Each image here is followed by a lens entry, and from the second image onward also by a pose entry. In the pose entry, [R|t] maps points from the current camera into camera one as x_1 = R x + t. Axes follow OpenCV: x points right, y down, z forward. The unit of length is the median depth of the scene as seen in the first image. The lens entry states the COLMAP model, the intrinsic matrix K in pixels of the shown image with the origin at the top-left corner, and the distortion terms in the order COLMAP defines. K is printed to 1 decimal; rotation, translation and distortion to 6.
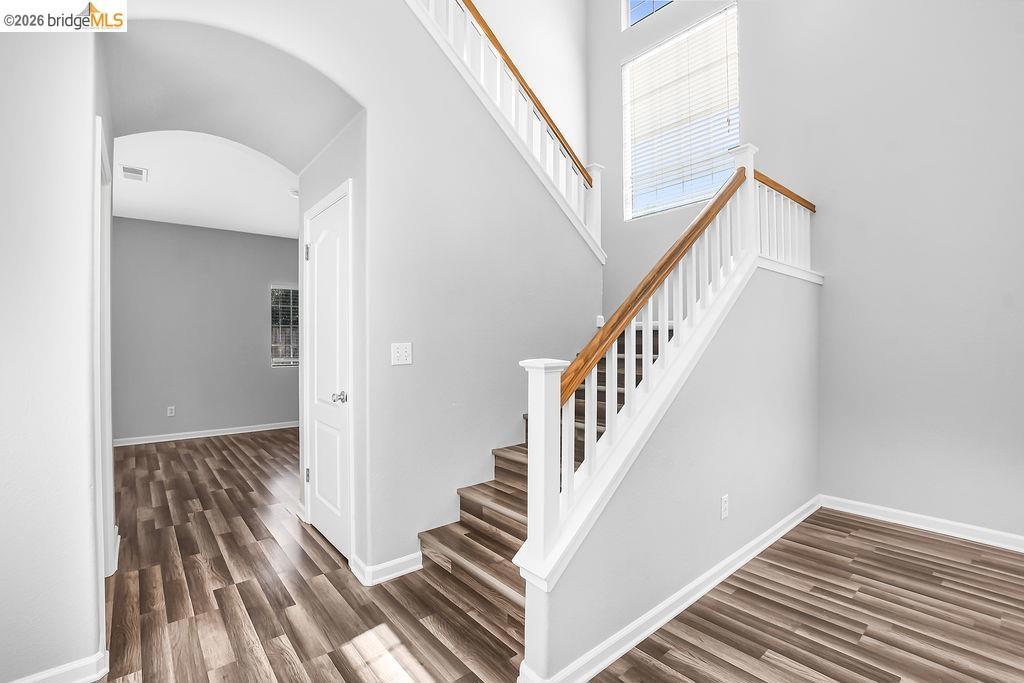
lens RADIAL K [[444.8, 0, 517.0], [0, 444.8, 354.8], [0, 0, 1]] dist [-0.025538, 0.000038]
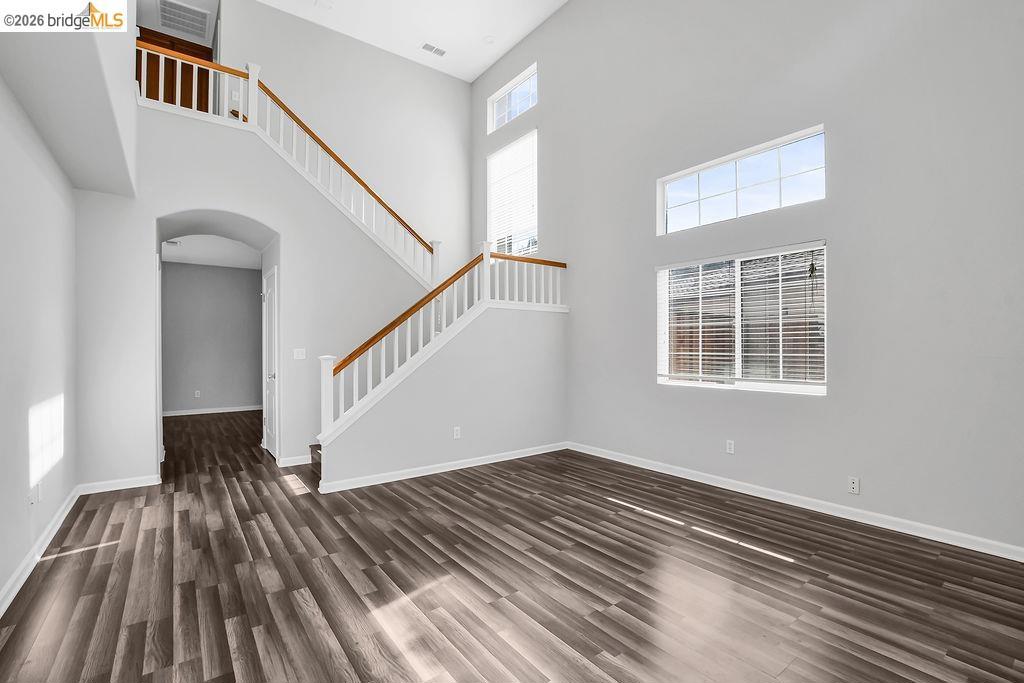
lens RADIAL K [[460.2, 0, 509.0], [0, 460.2, 345.0], [0, 0, 1]] dist [-0.029161, 0.004702]
pose [[0.996342, -0.000173, -0.085451, 0.798790], [-0.002479, 0.999519, -0.030924, 0.022221], [0.085415, 0.031023, 0.995862, -0.913760]]
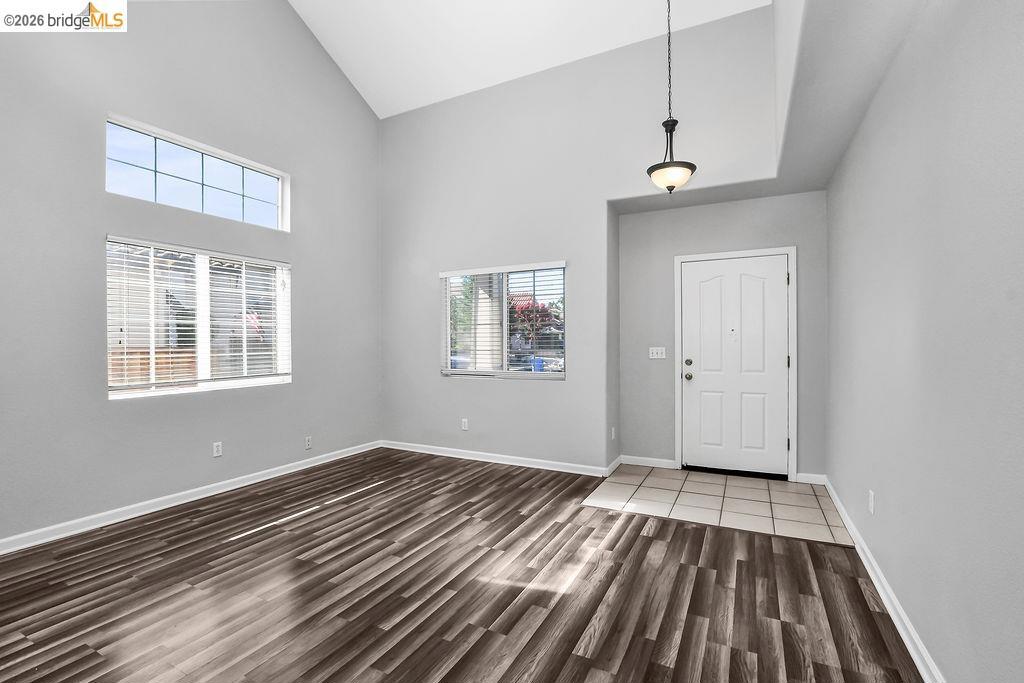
lens RADIAL K [[460.2, 0, 509.0], [0, 460.2, 345.0], [0, 0, 1]] dist [-0.029161, 0.004702]
pose [[-0.361905, -0.000770, 0.932215, -0.332181], [0.034339, 0.999310, 0.014156, -0.016101], [-0.931582, 0.037135, -0.361629, 0.331481]]
